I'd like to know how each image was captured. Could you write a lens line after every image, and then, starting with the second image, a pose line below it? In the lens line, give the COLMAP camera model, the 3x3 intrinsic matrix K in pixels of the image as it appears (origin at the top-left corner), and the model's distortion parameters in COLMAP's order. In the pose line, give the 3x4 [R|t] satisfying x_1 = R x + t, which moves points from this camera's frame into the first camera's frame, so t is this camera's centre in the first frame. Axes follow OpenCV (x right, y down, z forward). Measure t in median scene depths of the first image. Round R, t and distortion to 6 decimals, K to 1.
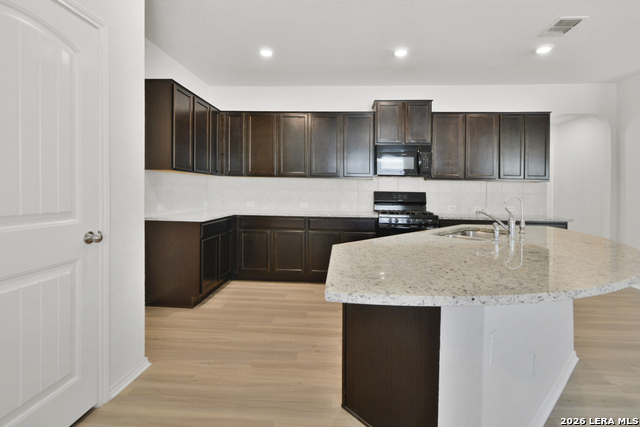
lens RADIAL K [[306.3, 0, 331.2], [0, 306.3, 185.8], [0, 0, 1]] dist [-0.001415, 0.000071]
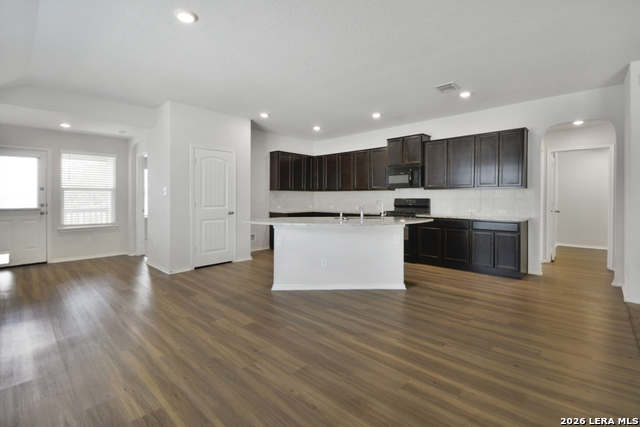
lens RADIAL K [[294.7, 0, 333.1], [0, 294.7, 197.0], [0, 0, 1]] dist [-0.000242, -0.000297]
pose [[0.778431, -0.019837, -0.627417, 0.861429], [0.018650, 0.999790, -0.008472, 0.018957], [0.627453, -0.005106, 0.778637, -0.333098]]
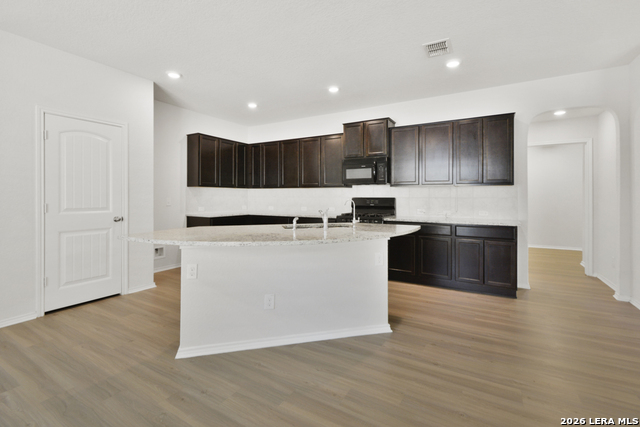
lens RADIAL K [[289.9, 0, 331.0], [0, 289.9, 198.2], [0, 0, 1]] dist [-0.011088, -0.000250]
pose [[0.896590, -0.012957, -0.442671, 0.611172], [0.017091, 0.999840, 0.005352, 0.014131], [0.442531, -0.012364, 0.896668, -0.075107]]
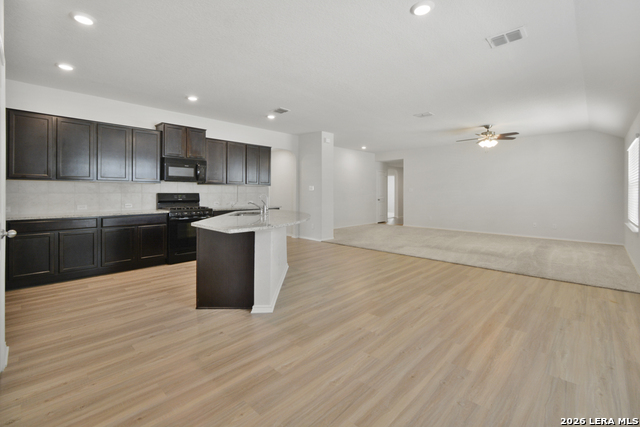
lens RADIAL K [[275.6, 0, 318.5], [0, 275.6, 191.6], [0, 0, 1]] dist [0.014393, 0.000069]
pose [[0.663796, -0.011769, 0.747821, -0.292432], [0.003799, 0.999916, 0.012364, 0.000151], [-0.747904, -0.005366, 0.663785, -0.264549]]
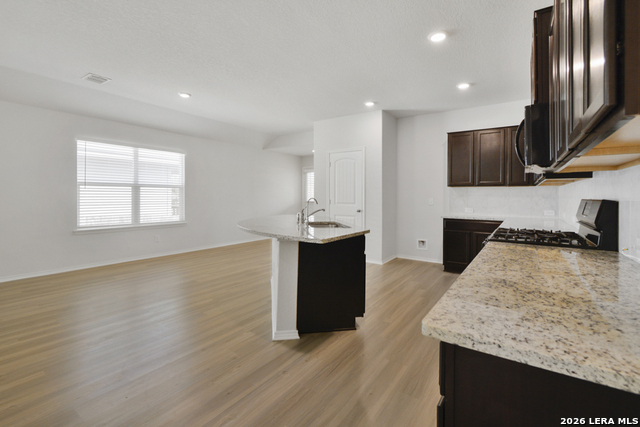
lens RADIAL K [[296.5, 0, 317.0], [0, 296.5, 195.6], [0, 0, 1]] dist [-0.000511, -0.000147]
pose [[-0.524904, -0.019513, -0.850937, 0.921329], [-0.010462, 0.999810, -0.016473, 0.025915], [0.851097, 0.000256, -0.525009, 0.947321]]
